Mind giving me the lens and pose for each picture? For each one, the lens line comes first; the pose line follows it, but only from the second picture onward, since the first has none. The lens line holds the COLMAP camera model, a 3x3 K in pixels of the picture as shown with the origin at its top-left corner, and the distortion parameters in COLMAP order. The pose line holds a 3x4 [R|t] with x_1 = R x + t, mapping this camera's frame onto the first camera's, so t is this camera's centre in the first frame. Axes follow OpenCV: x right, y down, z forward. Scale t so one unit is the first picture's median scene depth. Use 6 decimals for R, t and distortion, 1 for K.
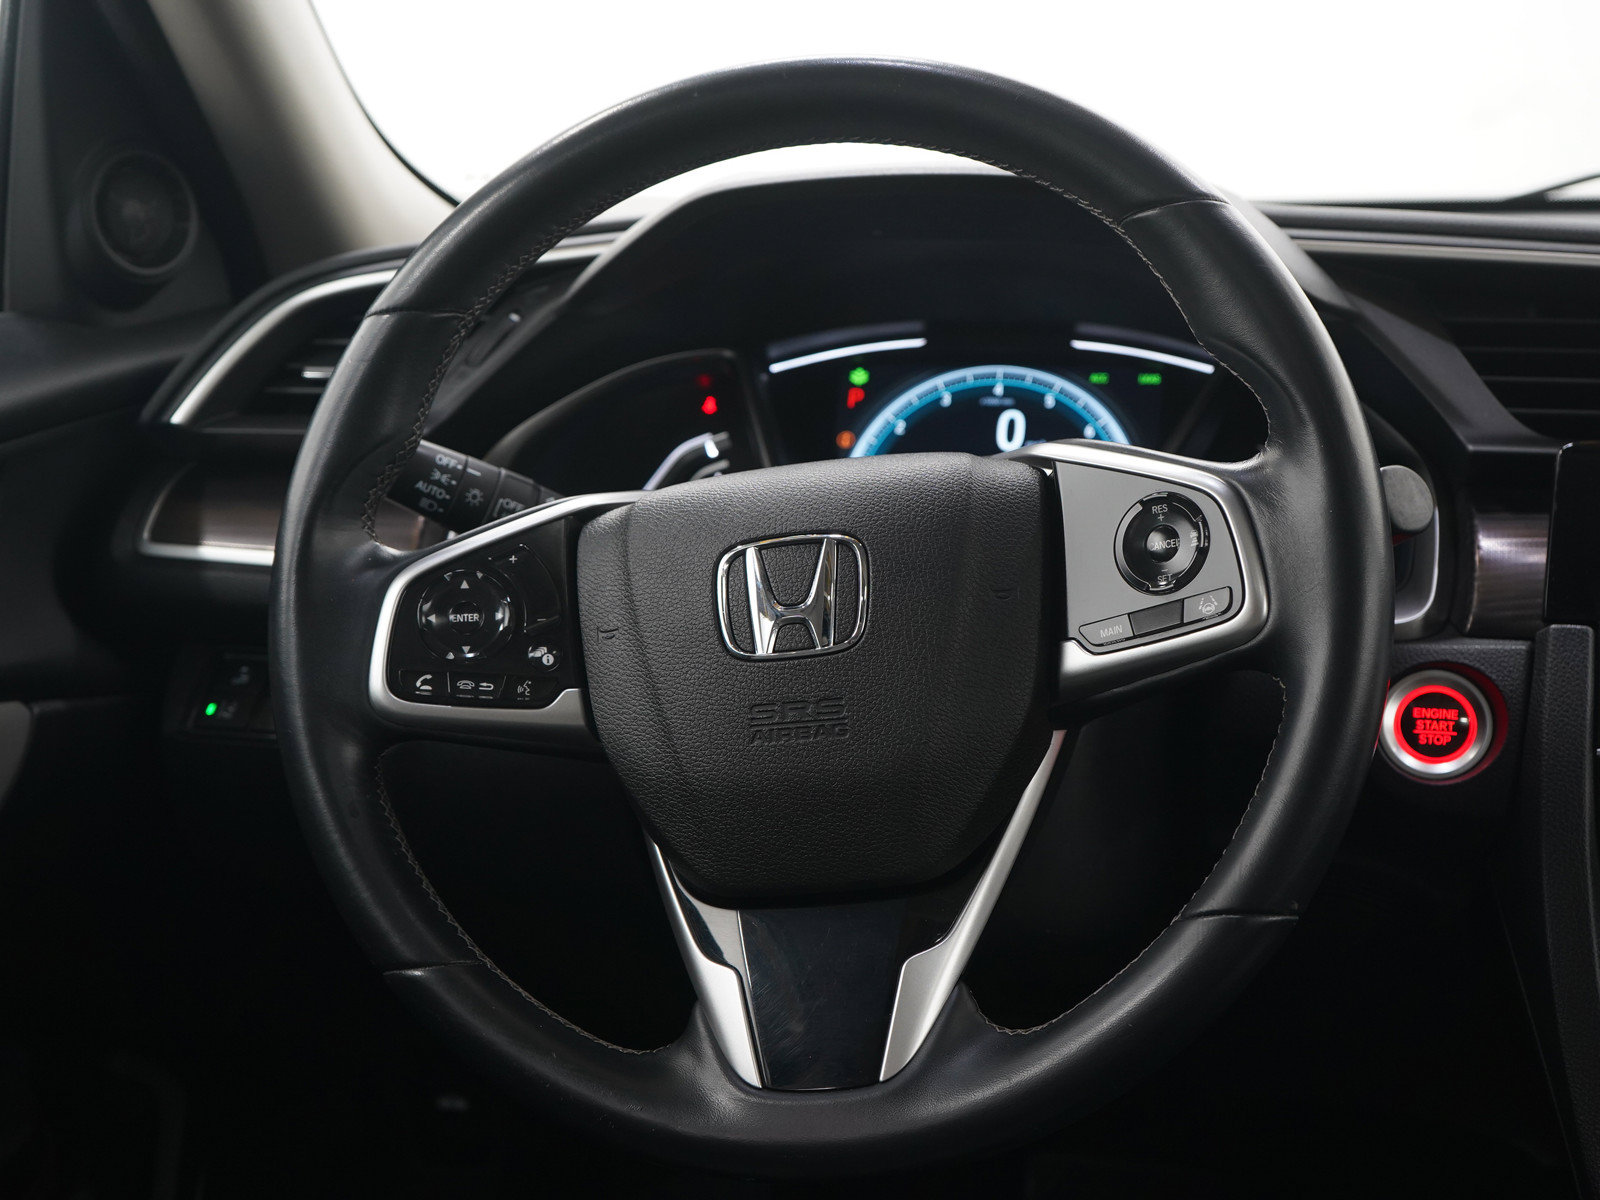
lens RADIAL K [[2369.7, 0, 849.4], [0, 2369.7, 593.7], [0, 0, 1]] dist [0.034387, 0.000000]
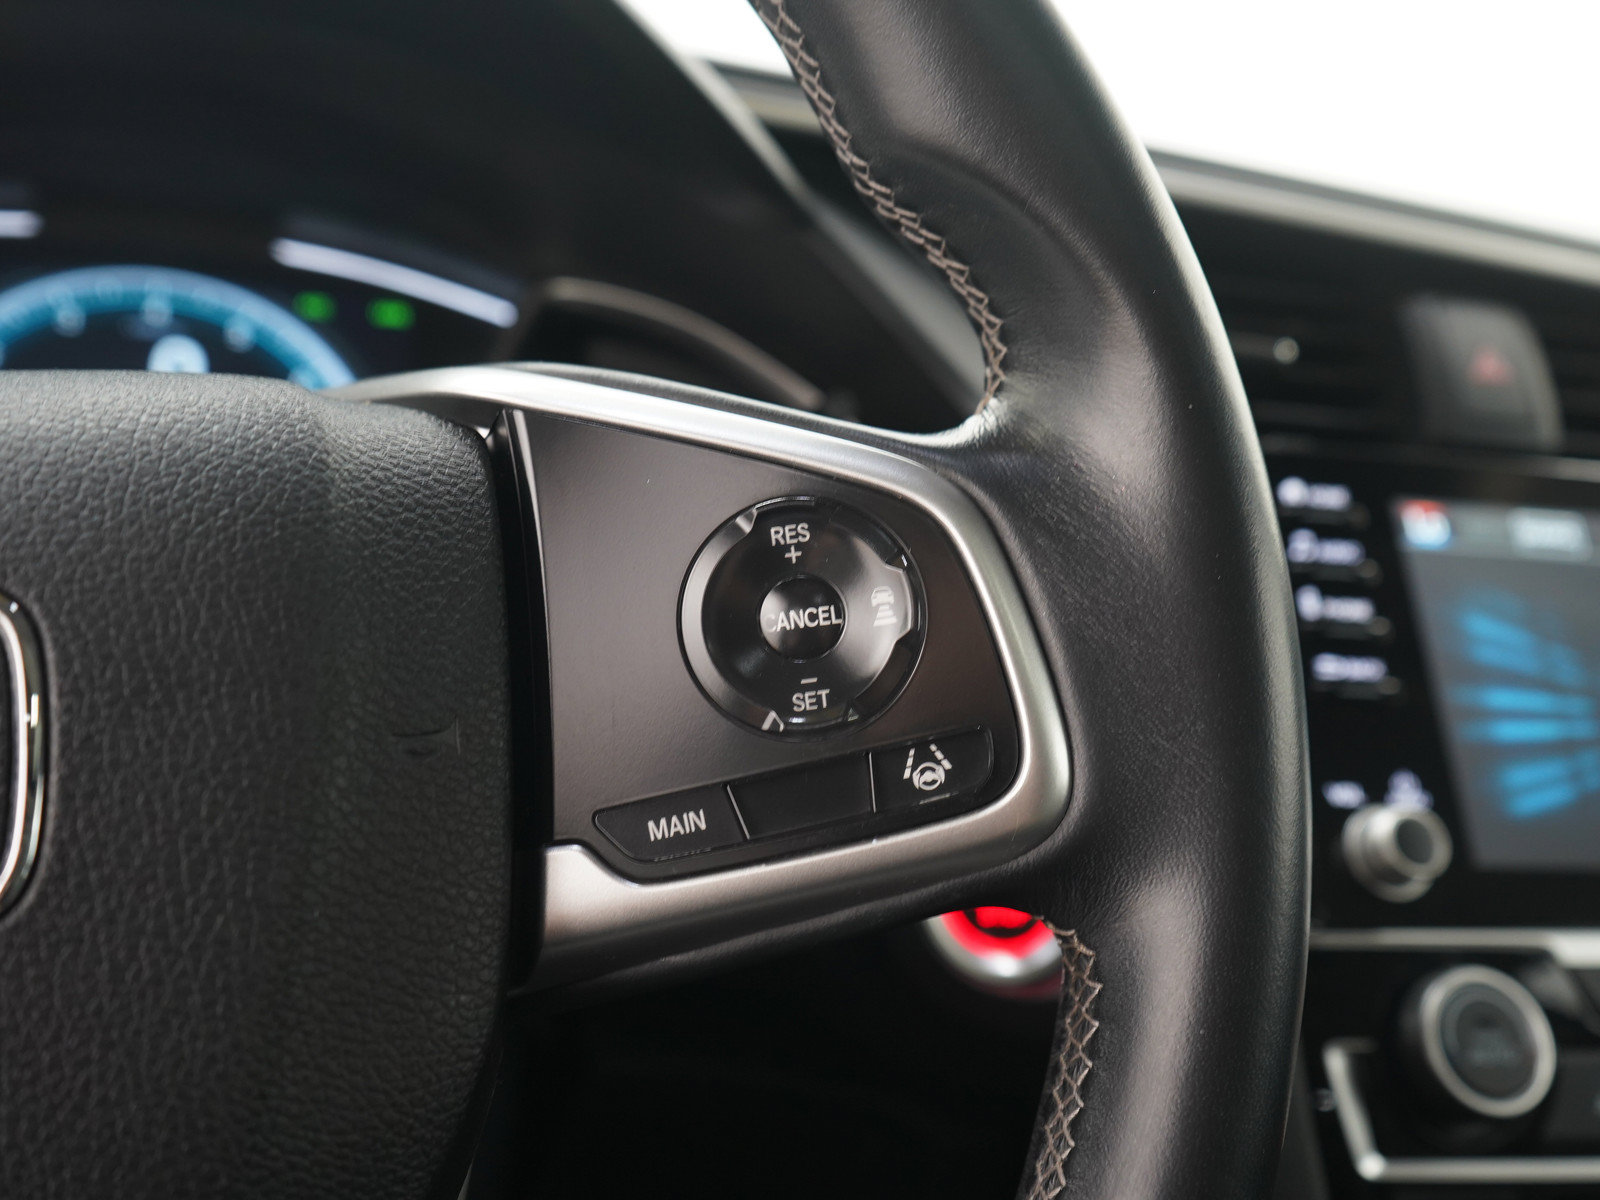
lens RADIAL K [[1752.2, 0, 809.1], [0, 1752.2, 598.1], [0, 0, 1]] dist [0.006277, 0.000000]
pose [[0.874900, 0.008946, 0.484221, -0.017603], [-0.021257, 0.999575, 0.019939, -0.029250], [-0.483837, -0.027738, 0.874718, 0.689940]]
